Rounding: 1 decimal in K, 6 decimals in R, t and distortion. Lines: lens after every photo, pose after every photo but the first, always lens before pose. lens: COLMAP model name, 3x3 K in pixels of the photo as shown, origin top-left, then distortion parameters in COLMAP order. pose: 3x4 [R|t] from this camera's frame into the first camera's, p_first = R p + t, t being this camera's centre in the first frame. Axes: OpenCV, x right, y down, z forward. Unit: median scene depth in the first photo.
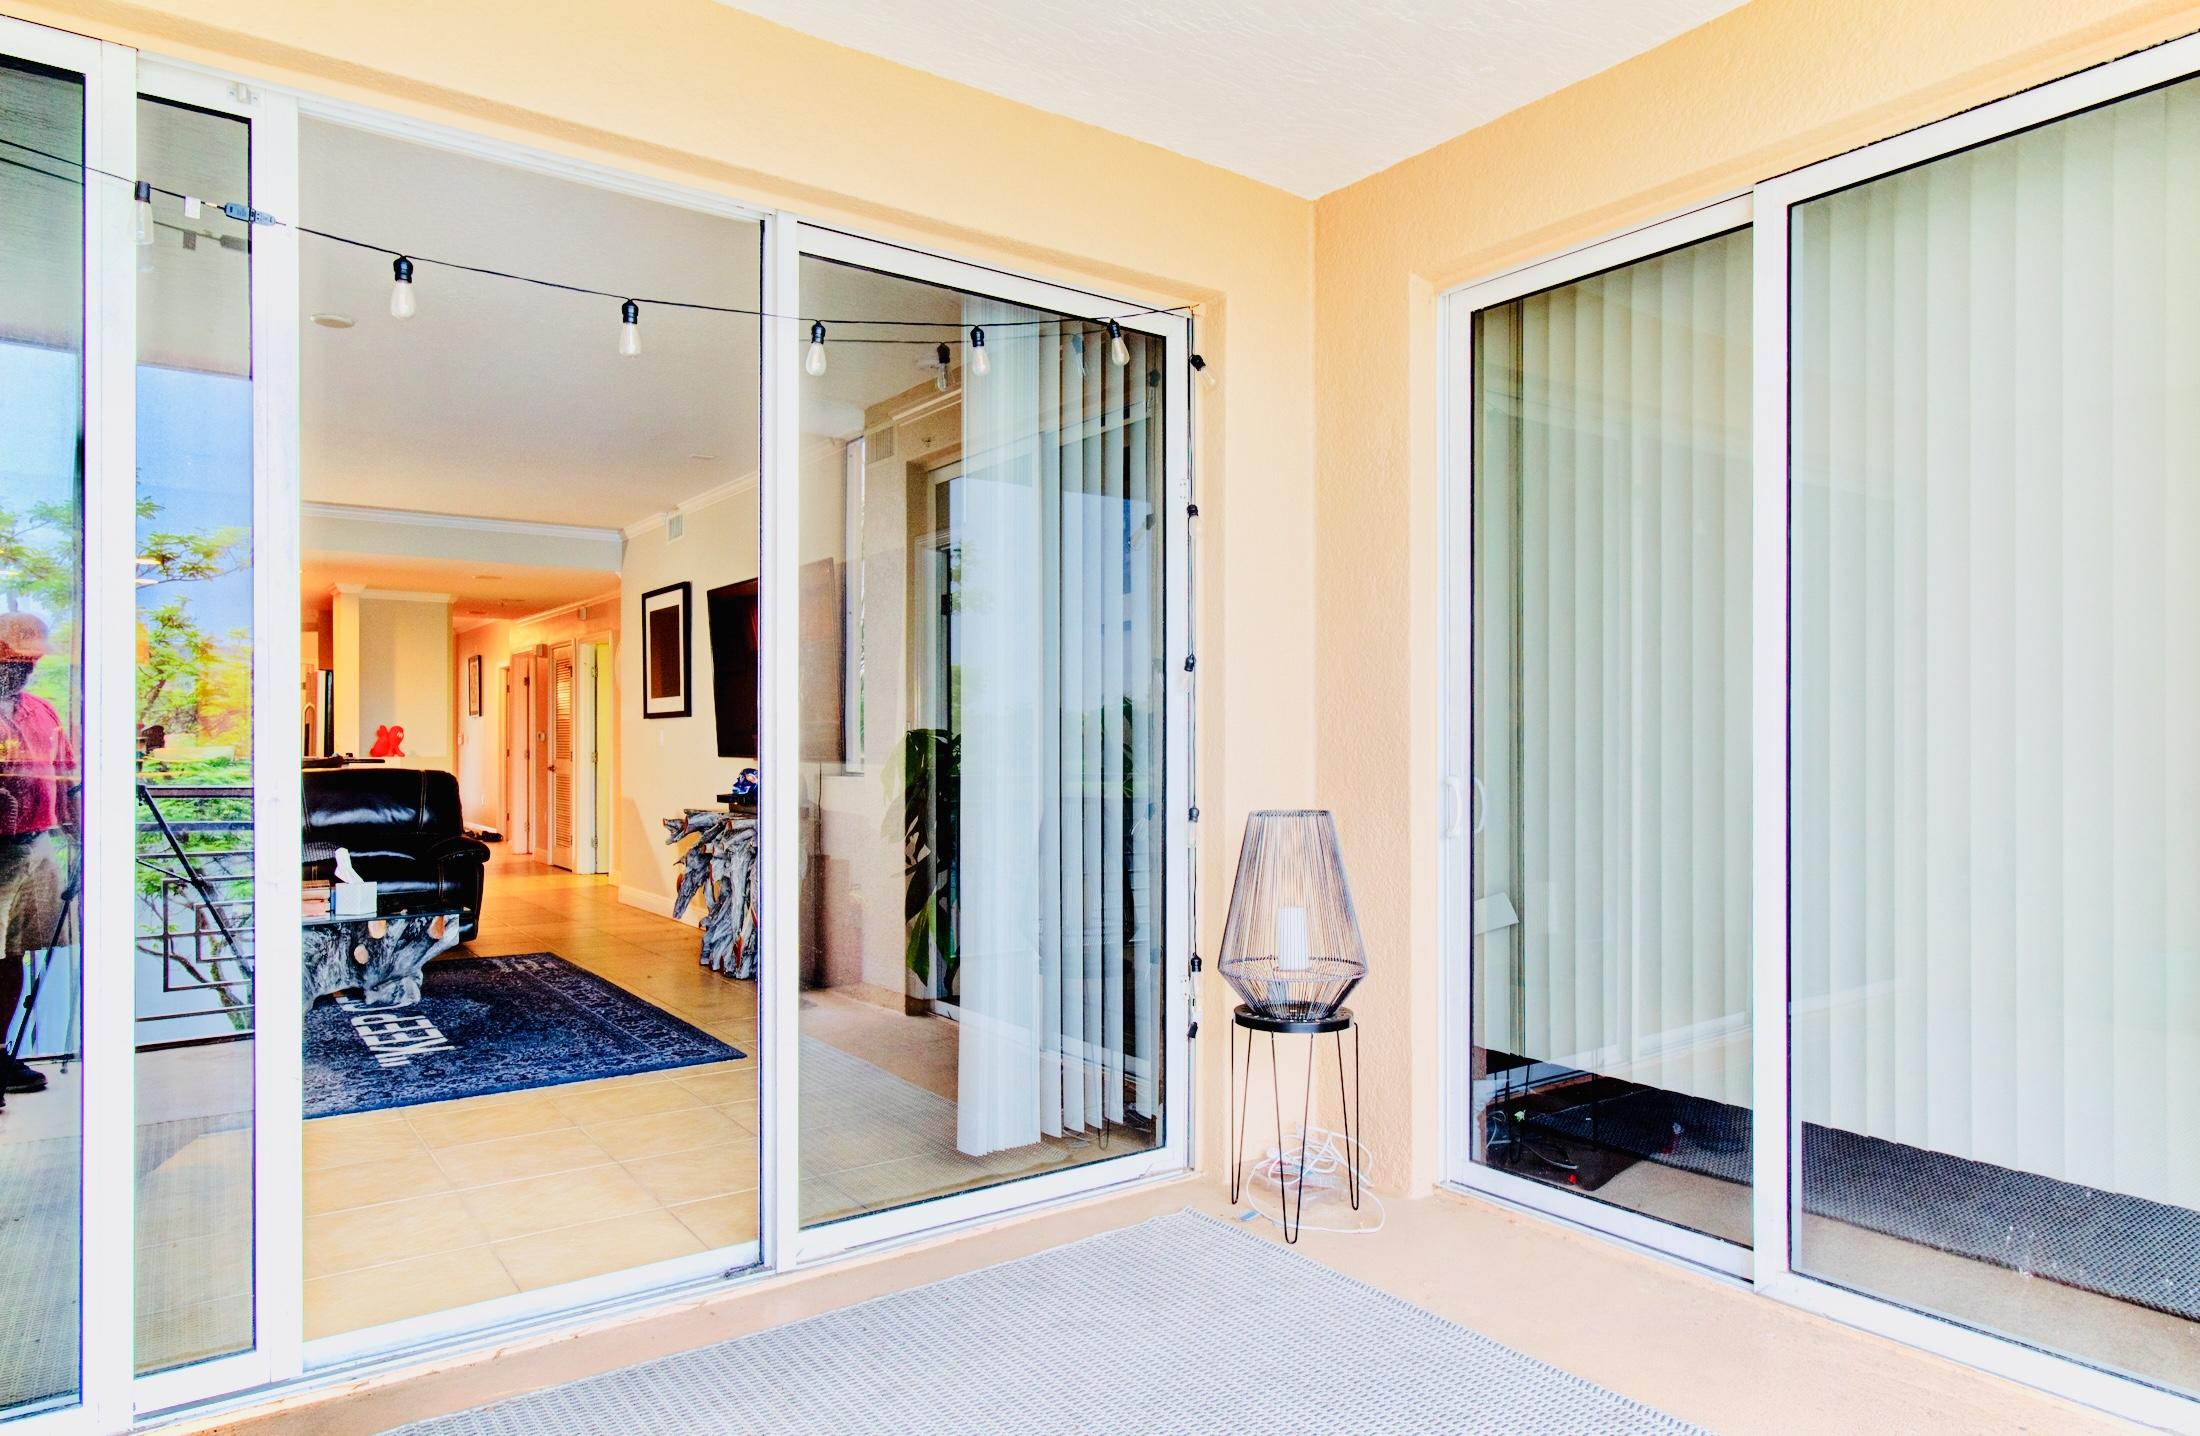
lens RADIAL K [[1328.2, 0, 1103.0], [0, 1328.2, 740.8], [0, 0, 1]] dist [0.006886, 0.001223]
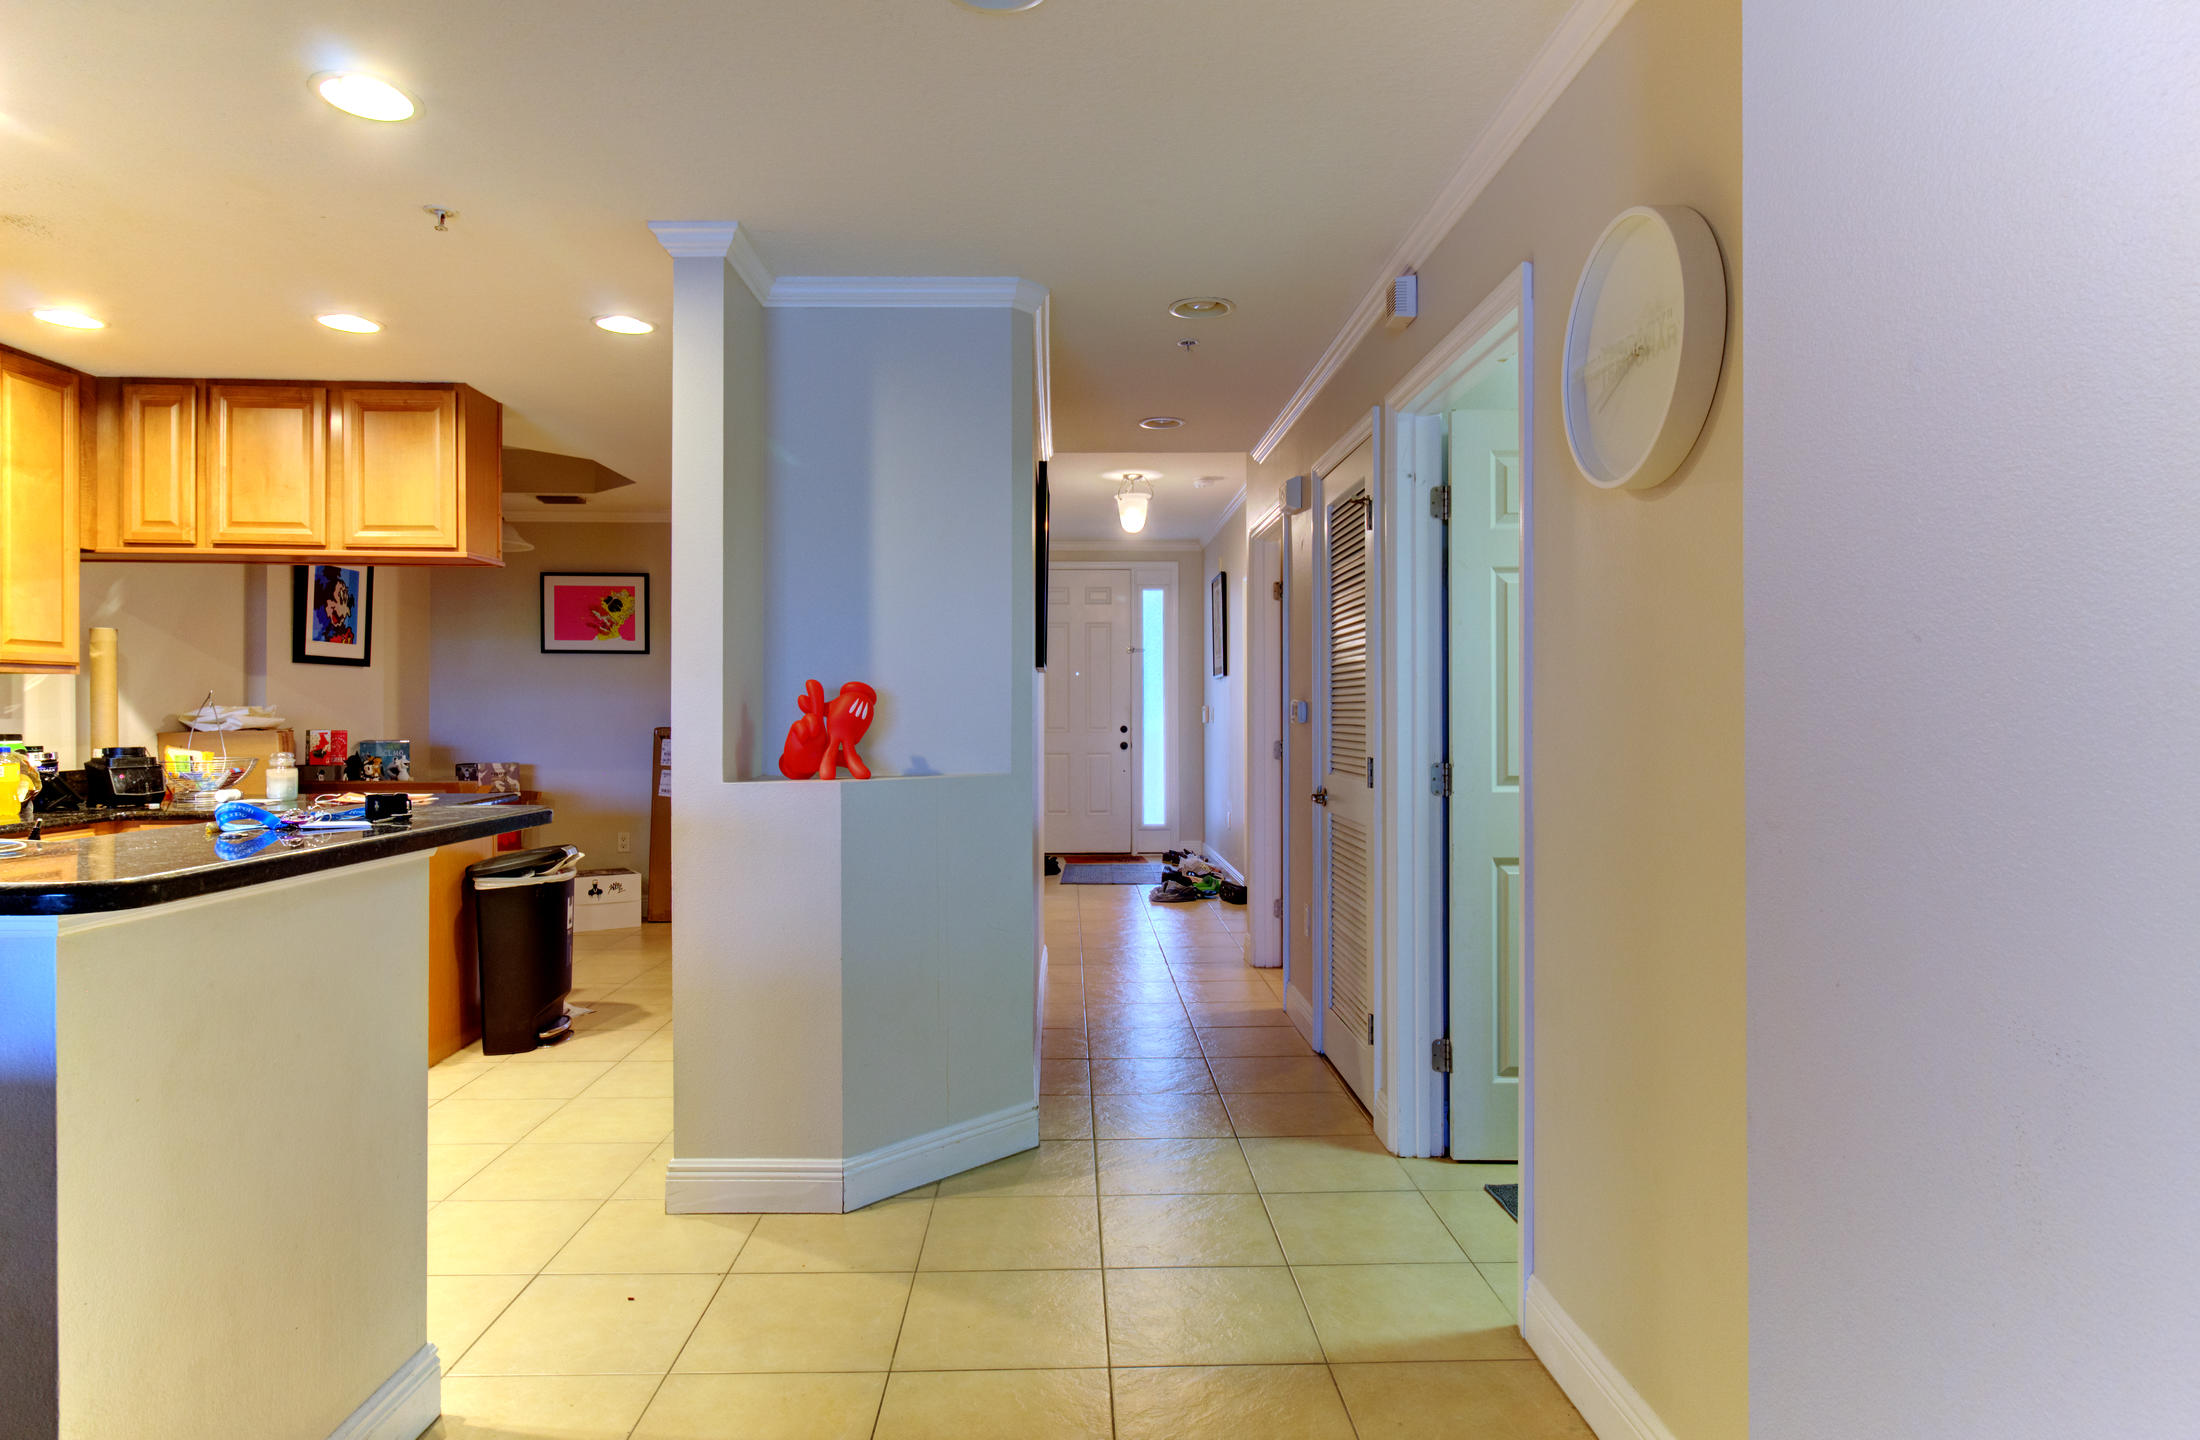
lens RADIAL K [[1241.6, 0, 1103.2], [0, 1241.6, 708.5], [0, 0, 1]] dist [-0.001044, -0.000187]
pose [[0.829920, -0.002510, -0.557877, -0.366899], [0.000830, 0.999994, -0.003264, -0.004634], [0.557882, 0.002246, 0.829918, 0.914112]]
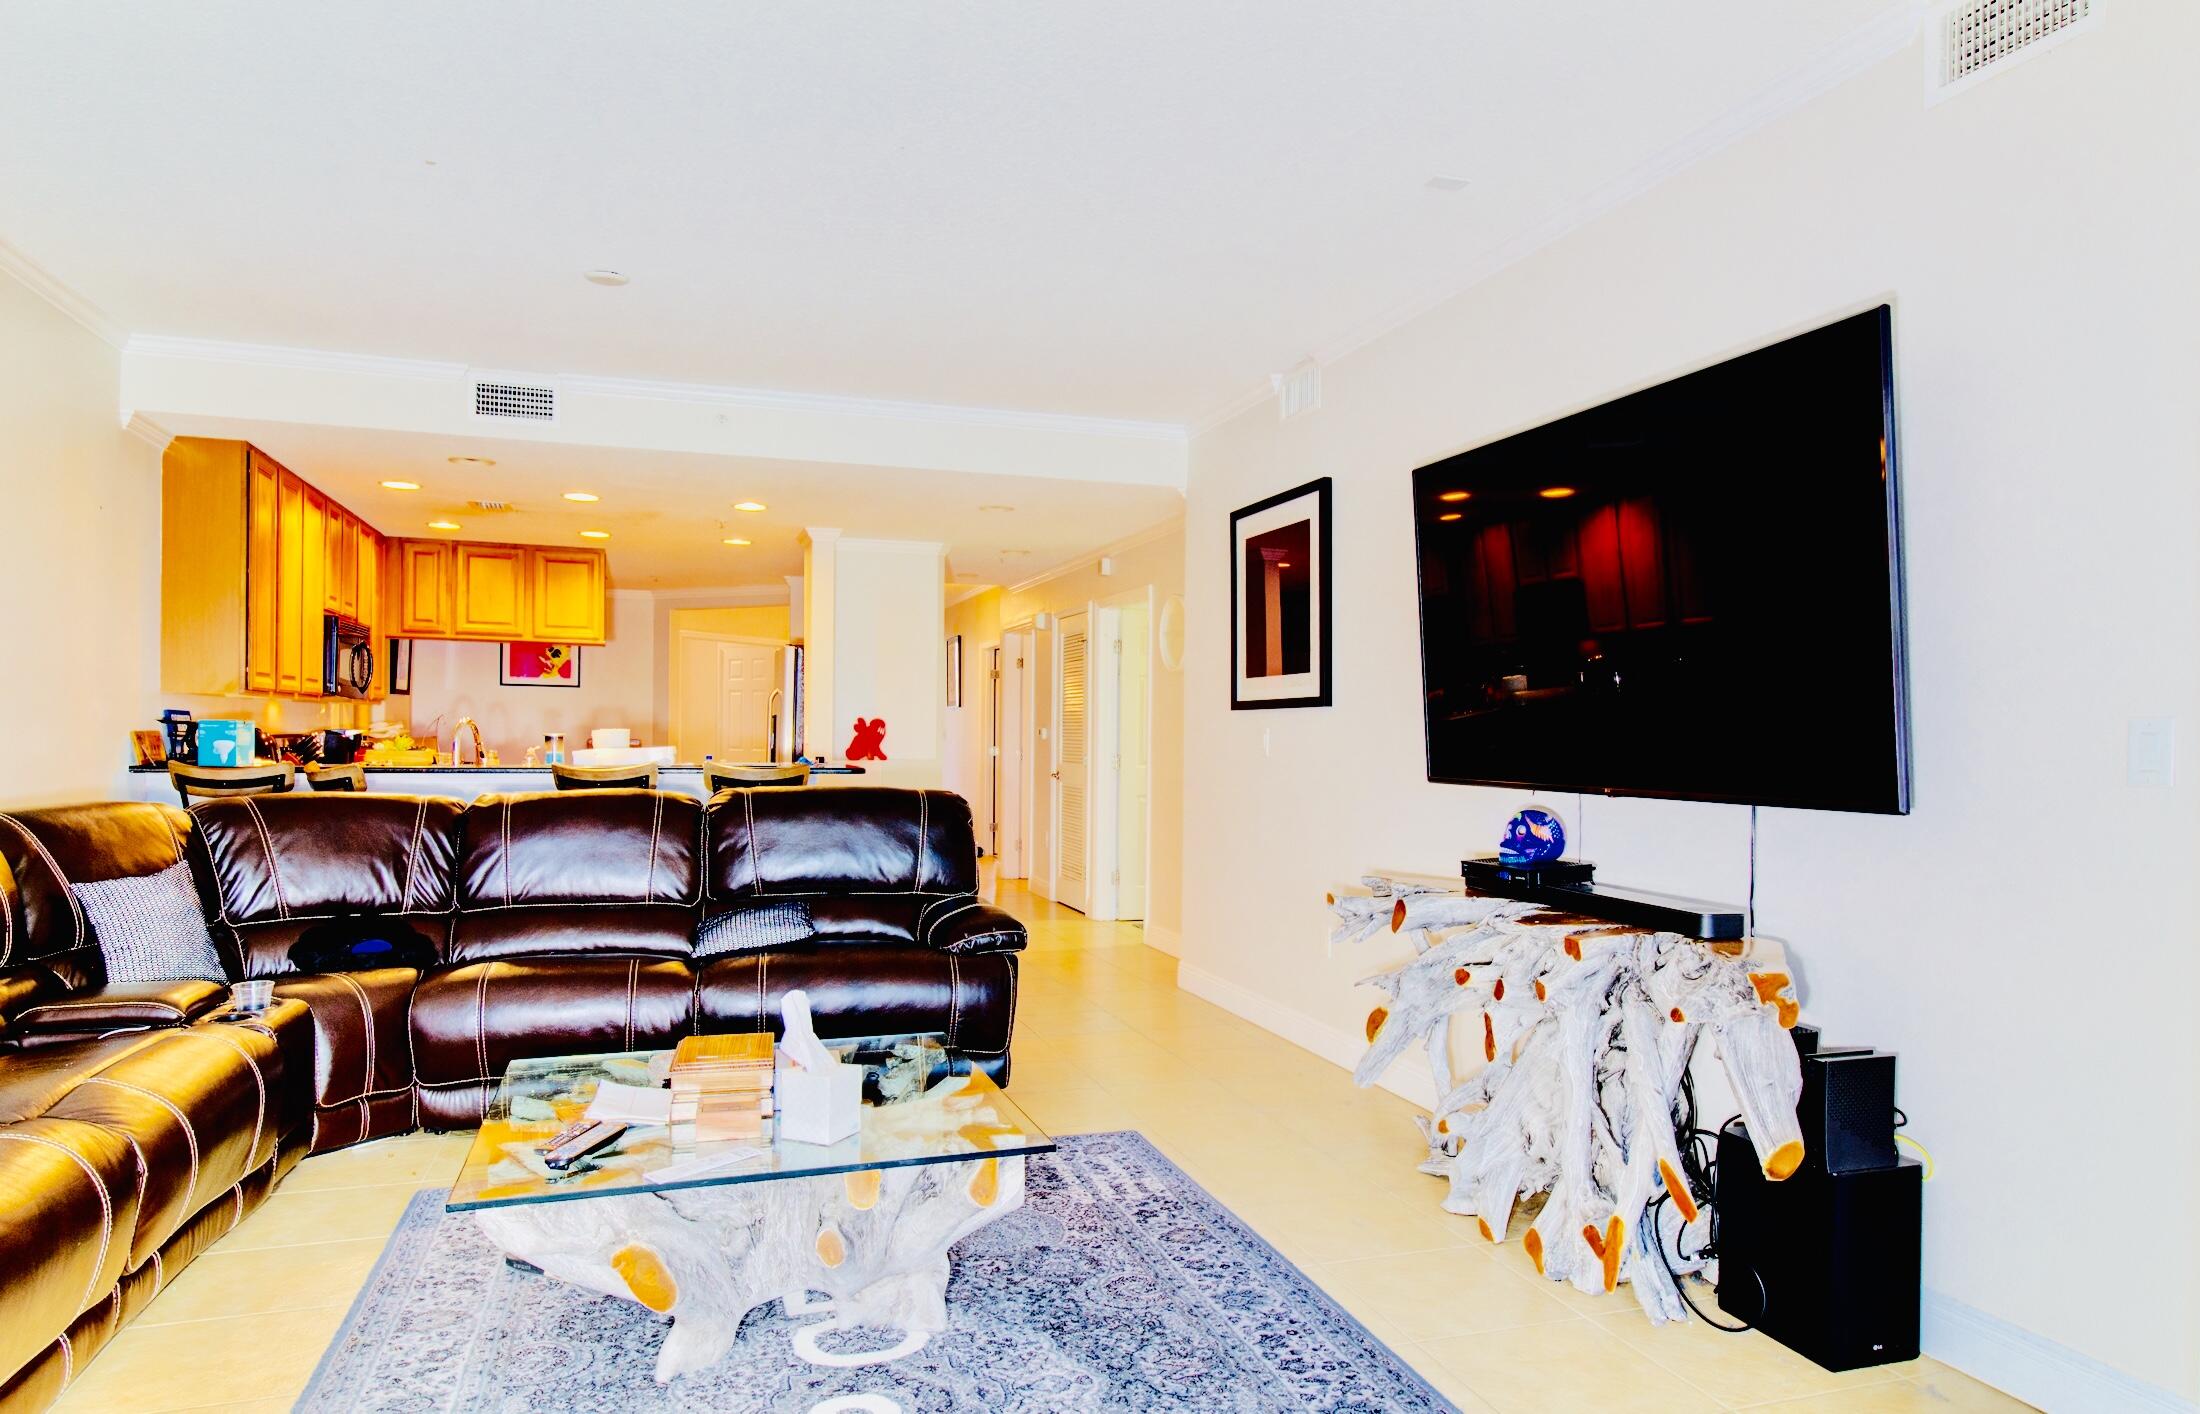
lens RADIAL K [[1343.9, 0, 1110.1], [0, 1343.9, 742.6], [0, 0, 1]] dist [0.002486, -0.001344]
pose [[0.952950, 0.010522, -0.302945, -0.207780], [-0.008749, 0.999936, 0.007209, -0.005303], [0.303002, -0.004219, 0.952981, 0.374494]]
